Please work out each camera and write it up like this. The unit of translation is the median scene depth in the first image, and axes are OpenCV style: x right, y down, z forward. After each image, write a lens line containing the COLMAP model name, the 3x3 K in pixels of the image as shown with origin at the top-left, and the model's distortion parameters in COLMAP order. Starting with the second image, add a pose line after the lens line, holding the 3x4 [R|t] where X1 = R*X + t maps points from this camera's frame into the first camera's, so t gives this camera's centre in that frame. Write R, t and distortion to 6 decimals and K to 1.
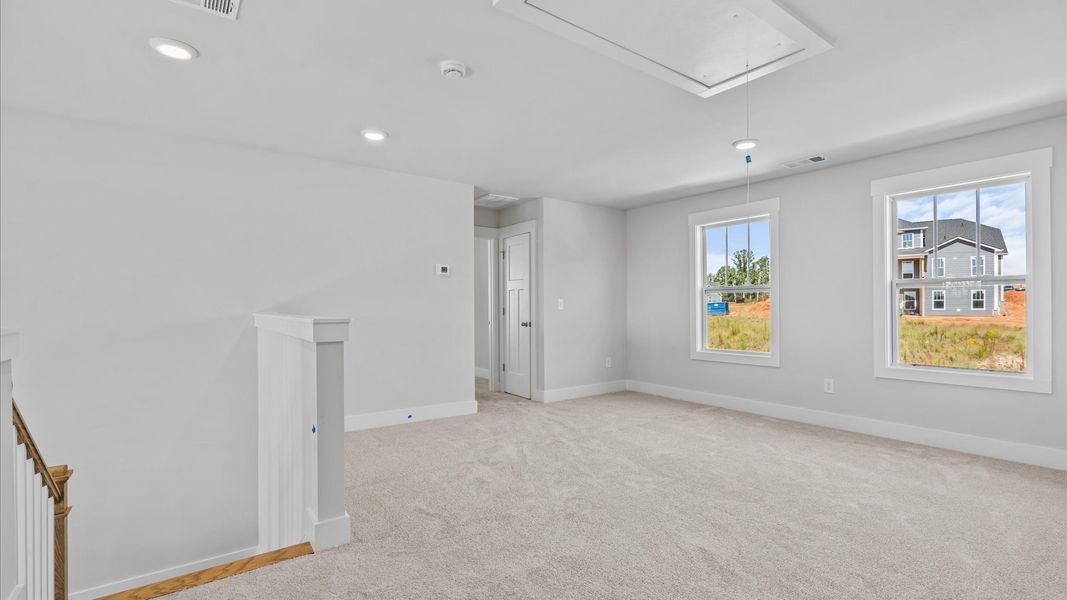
lens RADIAL K [[483.3, 0, 532.4], [0, 483.3, 307.6], [0, 0, 1]] dist [-0.000743, 0.000072]
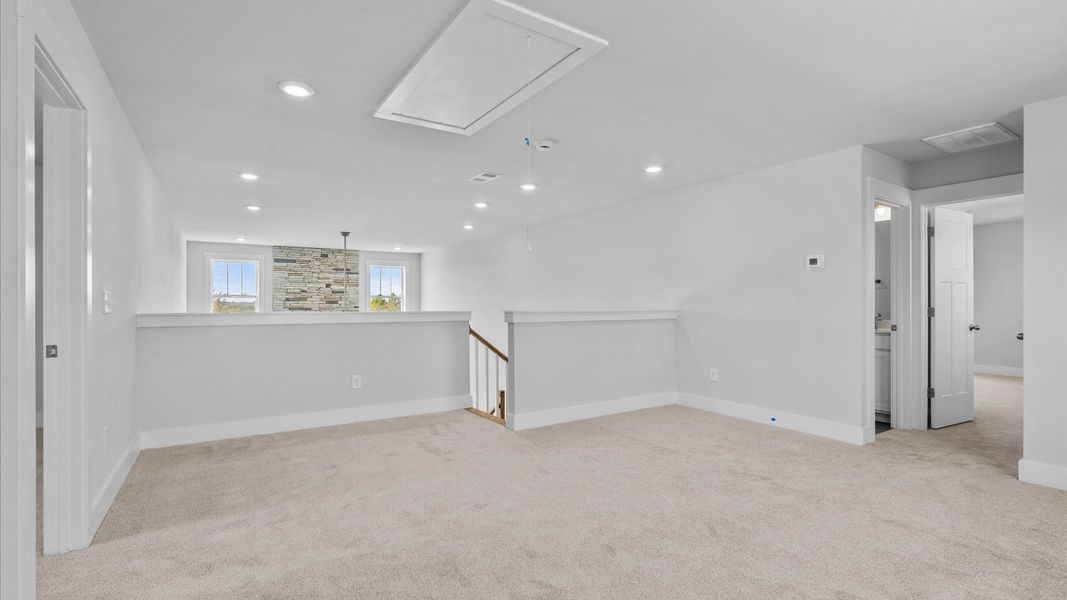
lens RADIAL K [[483.3, 0, 532.4], [0, 483.3, 307.6], [0, 0, 1]] dist [-0.000743, 0.000072]
pose [[-0.065134, 0.006402, -0.997856, 0.706559], [-0.001197, 0.999978, 0.006494, -0.002375], [0.997876, 0.001618, -0.065124, 0.562292]]
